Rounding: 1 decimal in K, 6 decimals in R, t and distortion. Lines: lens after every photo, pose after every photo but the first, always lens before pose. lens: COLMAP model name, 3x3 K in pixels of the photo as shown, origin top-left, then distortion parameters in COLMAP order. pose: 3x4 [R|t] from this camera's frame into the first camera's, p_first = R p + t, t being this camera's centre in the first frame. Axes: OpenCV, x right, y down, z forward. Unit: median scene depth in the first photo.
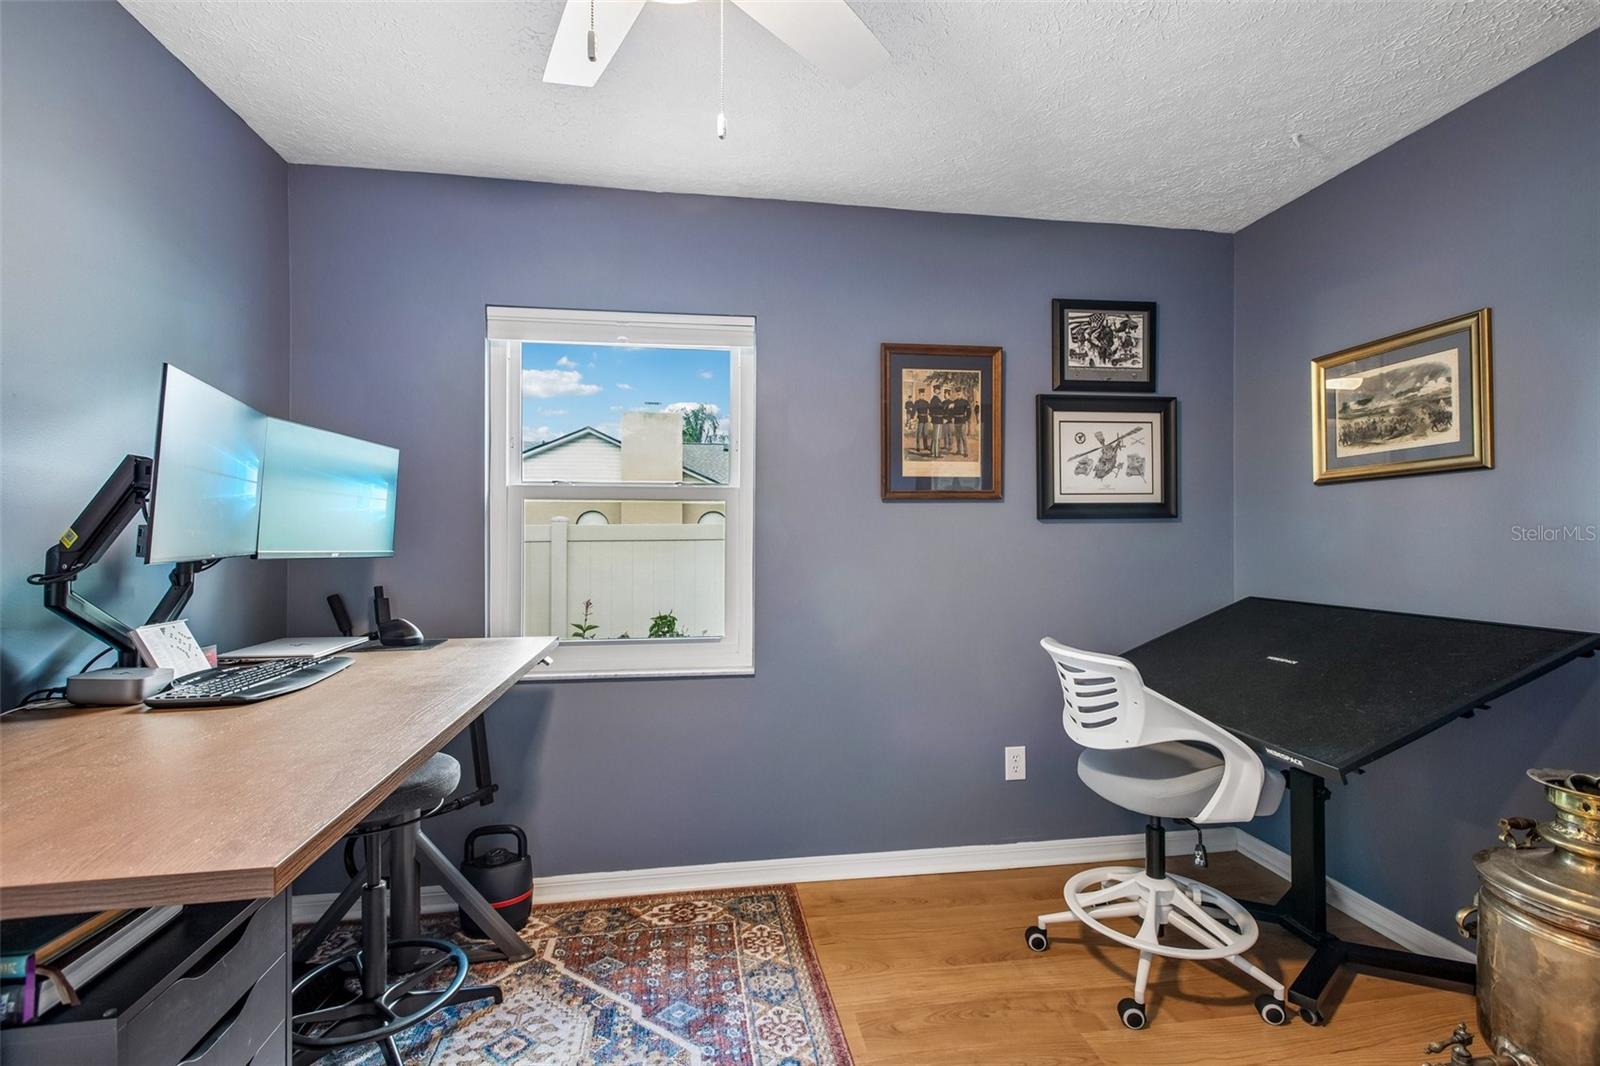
lens RADIAL K [[733.4, 0, 800.5], [0, 733.4, 537.0], [0, 0, 1]] dist [-0.002042, 0.002337]
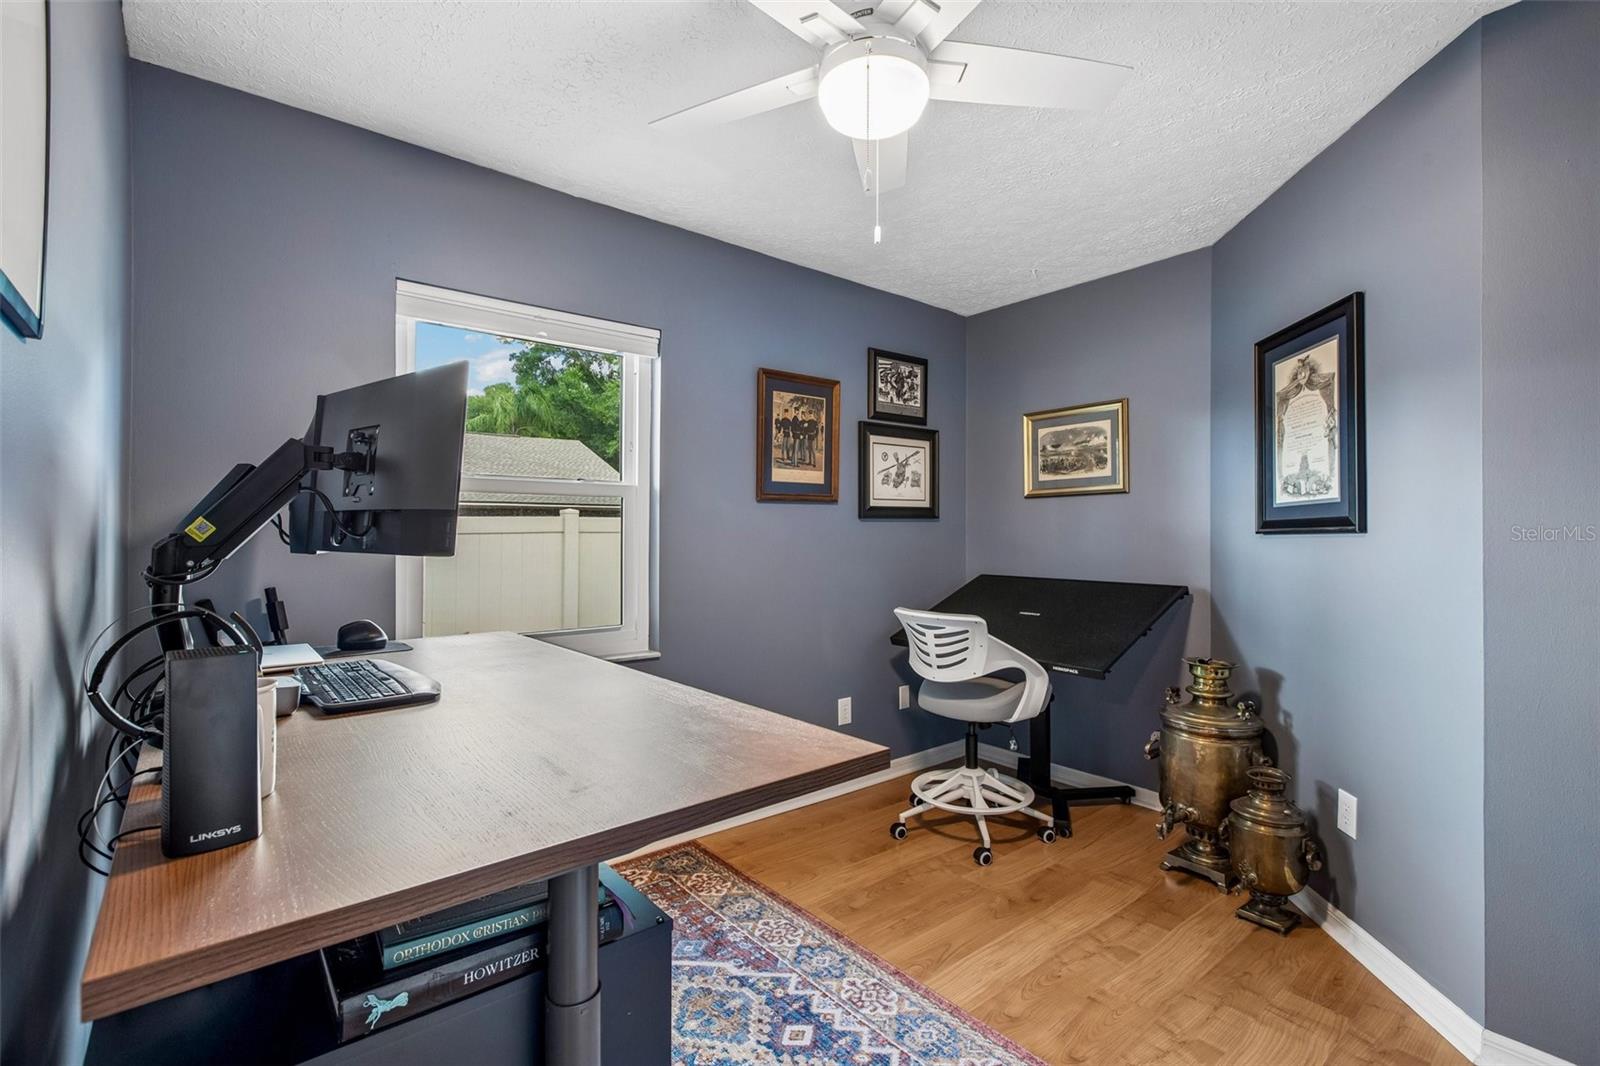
lens RADIAL K [[733.4, 0, 823.5], [0, 733.4, 533.7], [0, 0, 1]] dist [-0.002042, 0.002337]
pose [[0.851575, 0.001897, 0.524229, -0.499514], [-0.003649, 0.999991, 0.002309, -0.000340], [-0.524220, -0.003879, 0.851574, -0.070441]]
